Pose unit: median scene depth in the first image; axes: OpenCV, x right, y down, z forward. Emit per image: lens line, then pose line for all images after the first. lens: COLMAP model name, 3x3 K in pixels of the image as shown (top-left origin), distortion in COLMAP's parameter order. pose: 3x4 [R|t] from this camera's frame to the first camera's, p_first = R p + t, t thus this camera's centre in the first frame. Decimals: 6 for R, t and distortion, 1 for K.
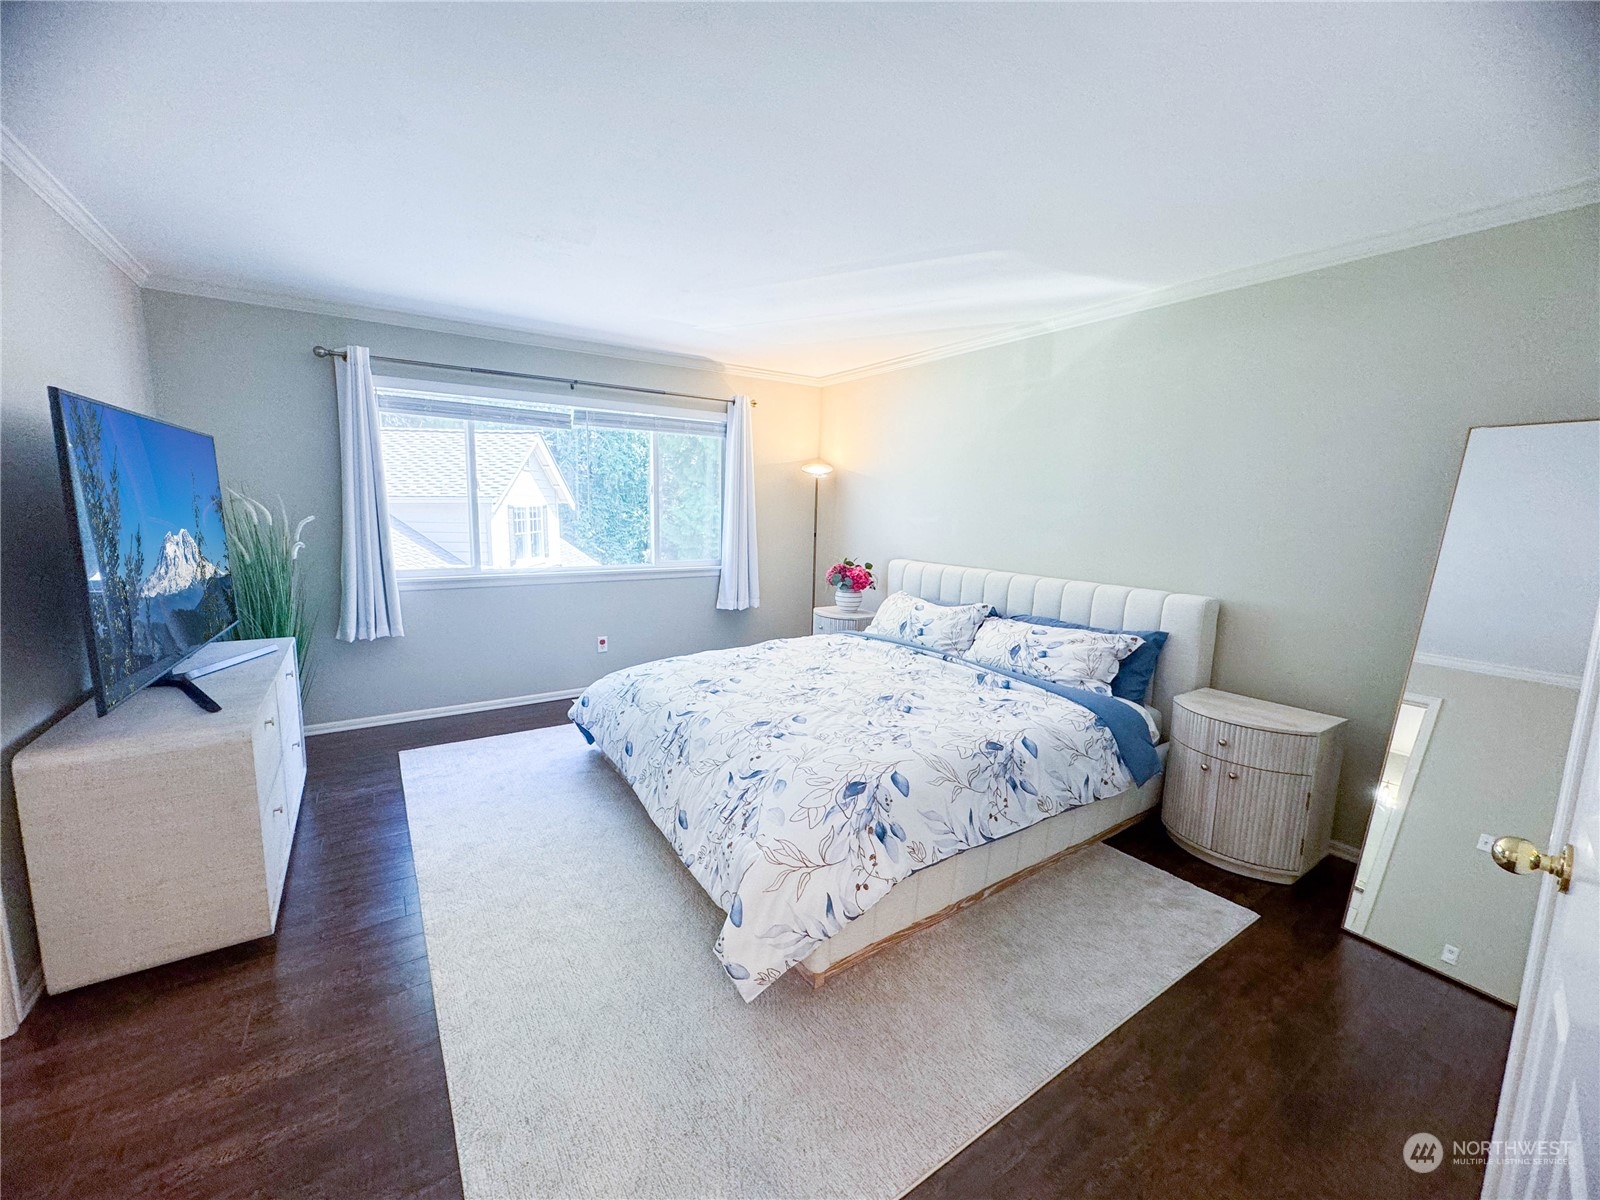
lens RADIAL K [[637.9, 0, 801.4], [0, 637.9, 596.9], [0, 0, 1]] dist [-0.004060, -0.000092]
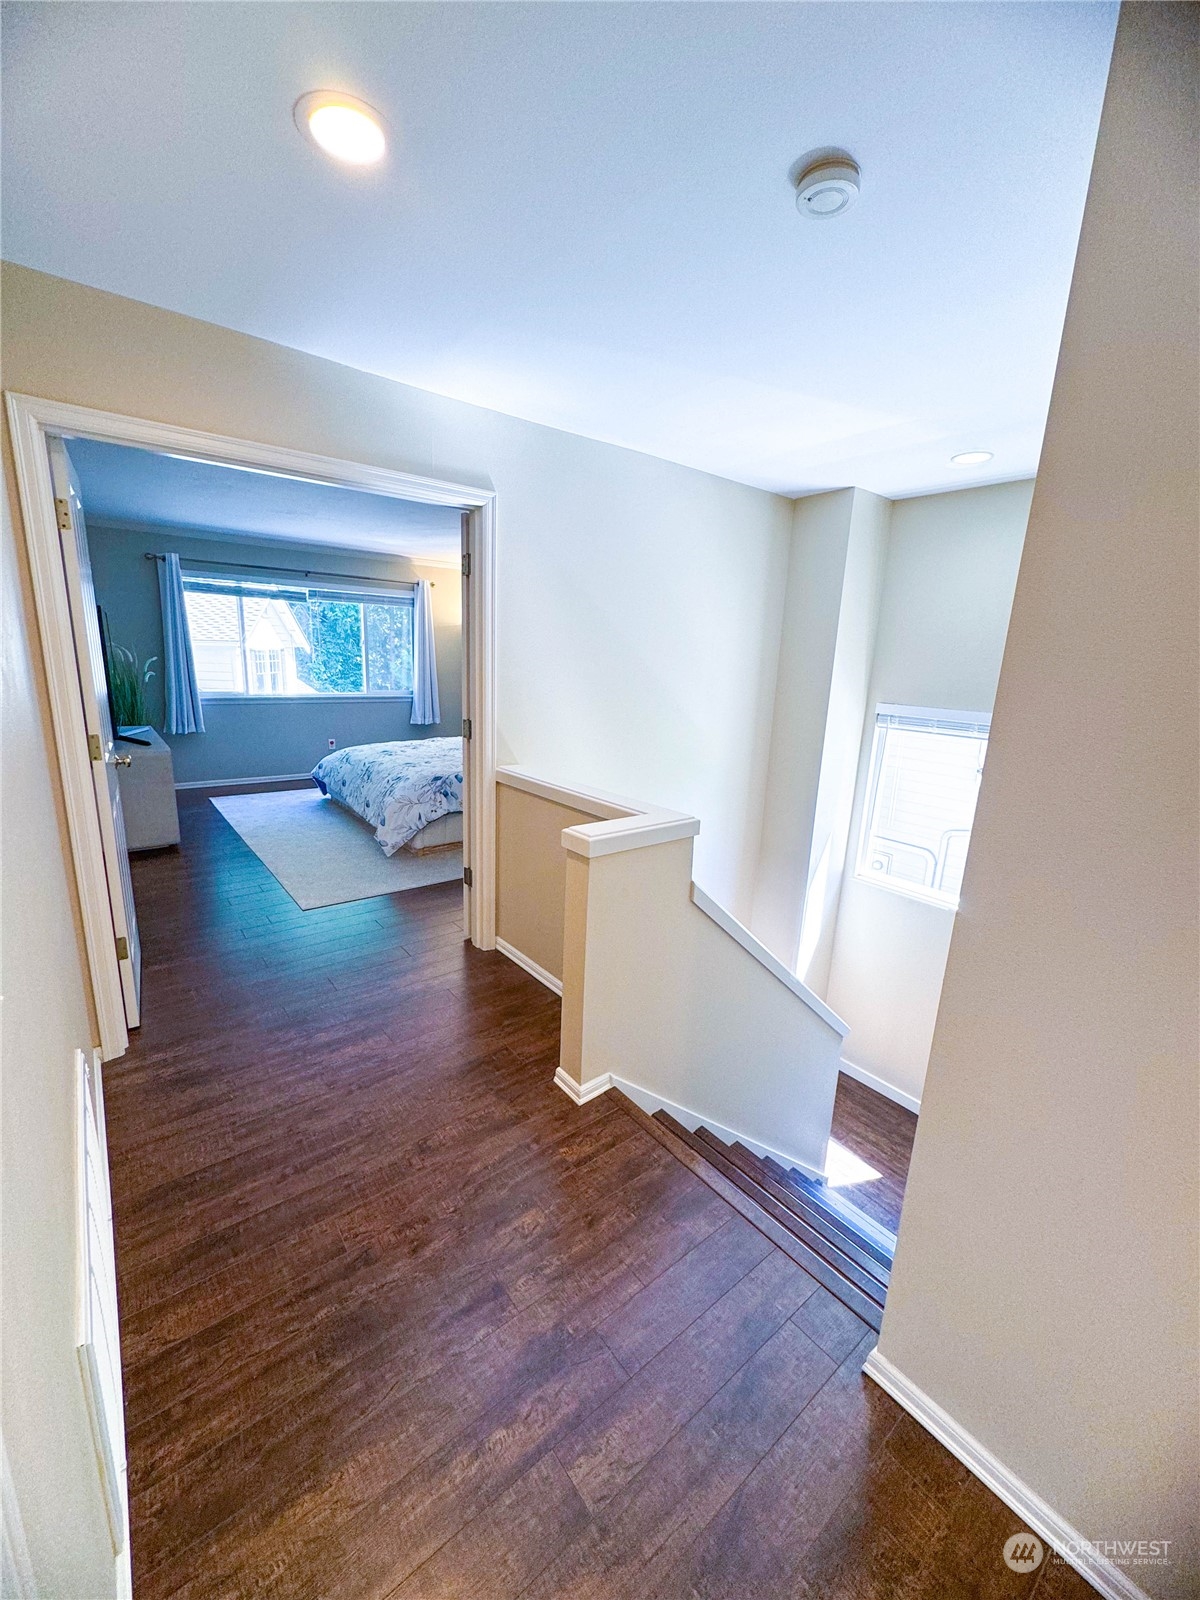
lens RADIAL K [[637.9, 0, 602.5], [0, 637.9, 798.5], [0, 0, 1]] dist [-0.004060, -0.000092]
pose [[0.996381, -0.000236, 0.085003, 0.291032], [-0.006777, 0.996593, 0.082202, 0.103155], [-0.084733, -0.082481, 0.992984, -0.830115]]
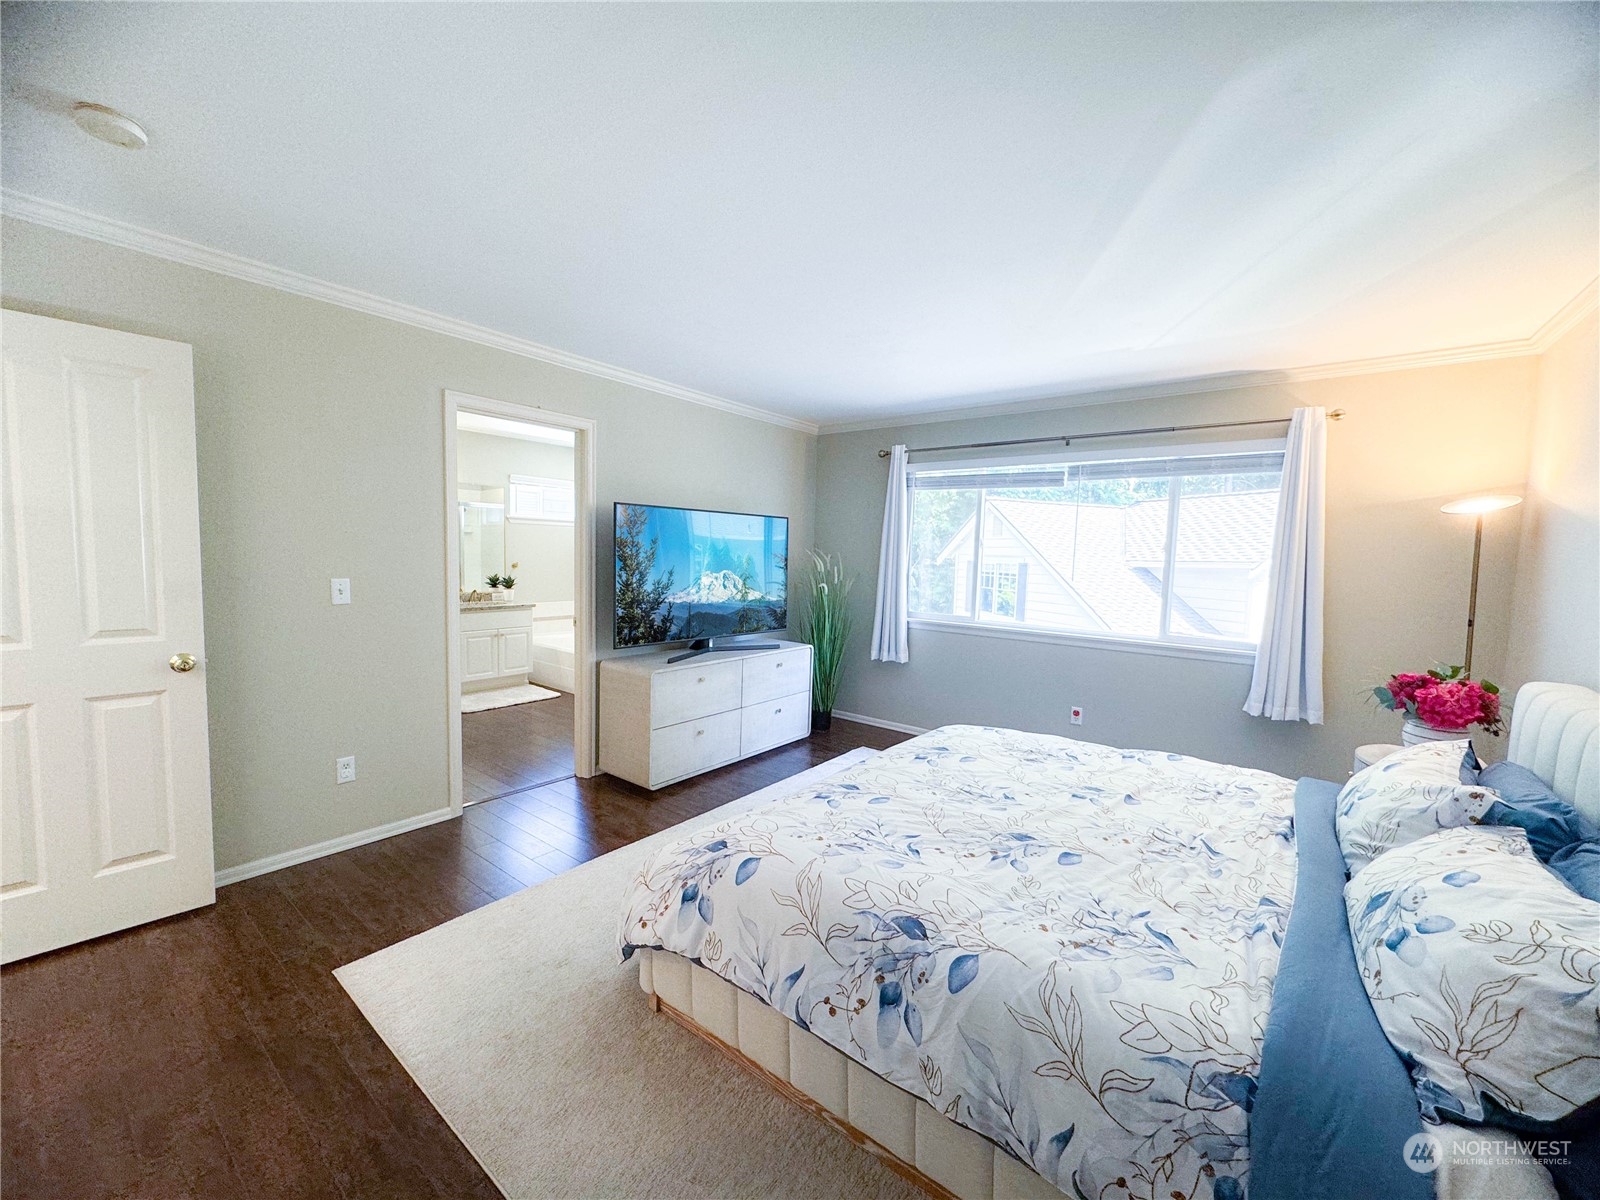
lens RADIAL K [[637.9, 0, 803.5], [0, 637.9, 602.0], [0, 0, 1]] dist [-0.004060, -0.000092]
pose [[0.306946, 0.060787, -0.949784, 0.587677], [-0.155006, 0.987826, 0.013127, -0.052448], [0.939019, 0.143193, 0.312631, 0.454634]]
